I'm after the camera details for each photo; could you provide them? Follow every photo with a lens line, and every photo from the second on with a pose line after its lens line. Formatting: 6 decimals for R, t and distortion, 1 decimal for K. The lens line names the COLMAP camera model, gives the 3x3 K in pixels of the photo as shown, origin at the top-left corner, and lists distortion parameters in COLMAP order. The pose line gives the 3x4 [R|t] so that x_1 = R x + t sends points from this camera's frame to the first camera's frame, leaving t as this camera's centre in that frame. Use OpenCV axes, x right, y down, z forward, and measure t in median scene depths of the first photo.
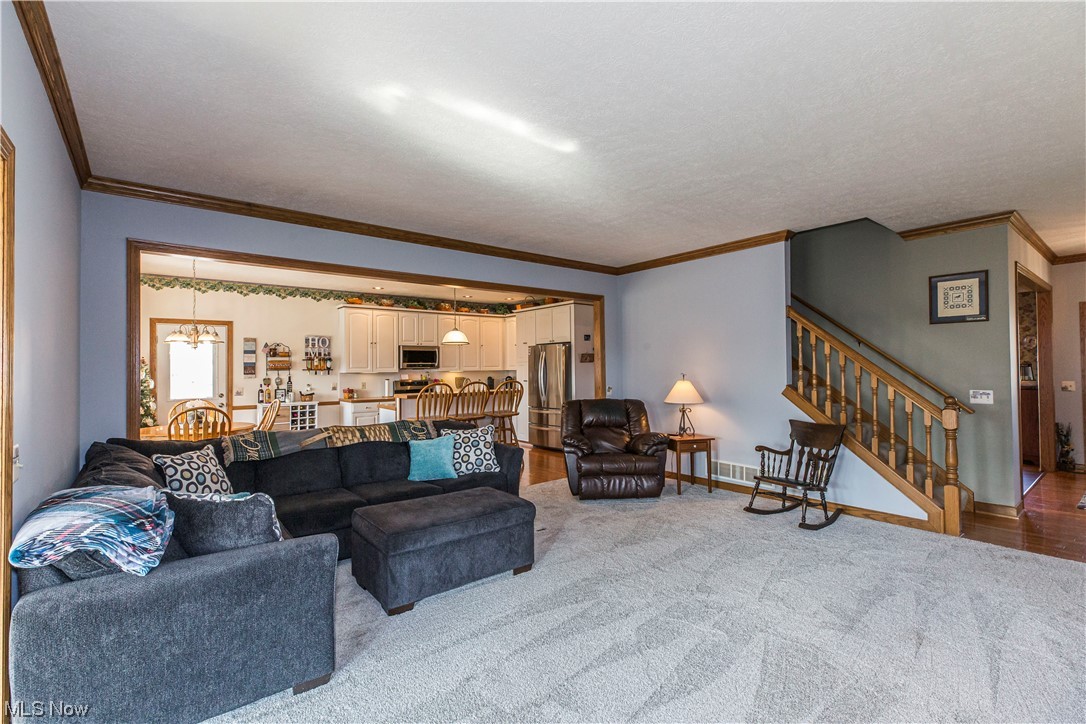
lens RADIAL K [[492.1, 0, 523.8], [0, 492.1, 360.9], [0, 0, 1]] dist [0.009152, -0.001942]
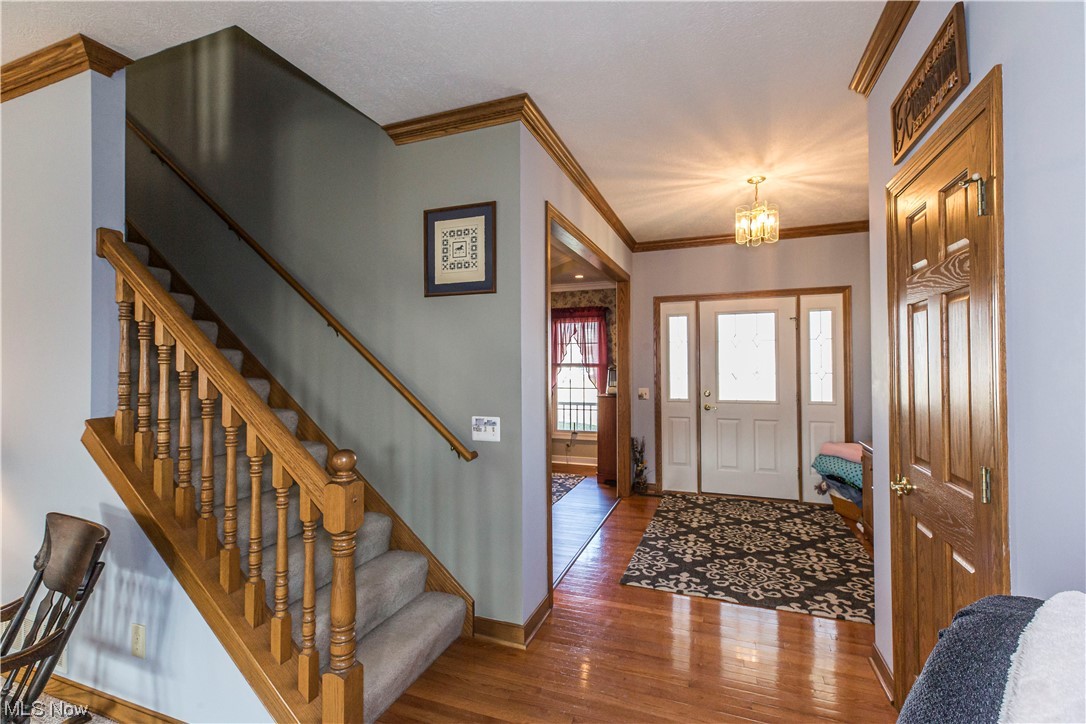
lens RADIAL K [[492.1, 0, 538.3], [0, 492.1, 359.9], [0, 0, 1]] dist [0.009152, -0.001942]
pose [[0.859150, 0.011916, 0.511584, 0.658503], [-0.011058, 0.999928, -0.004719, -0.002691], [-0.511604, -0.001603, 0.859220, 0.469832]]
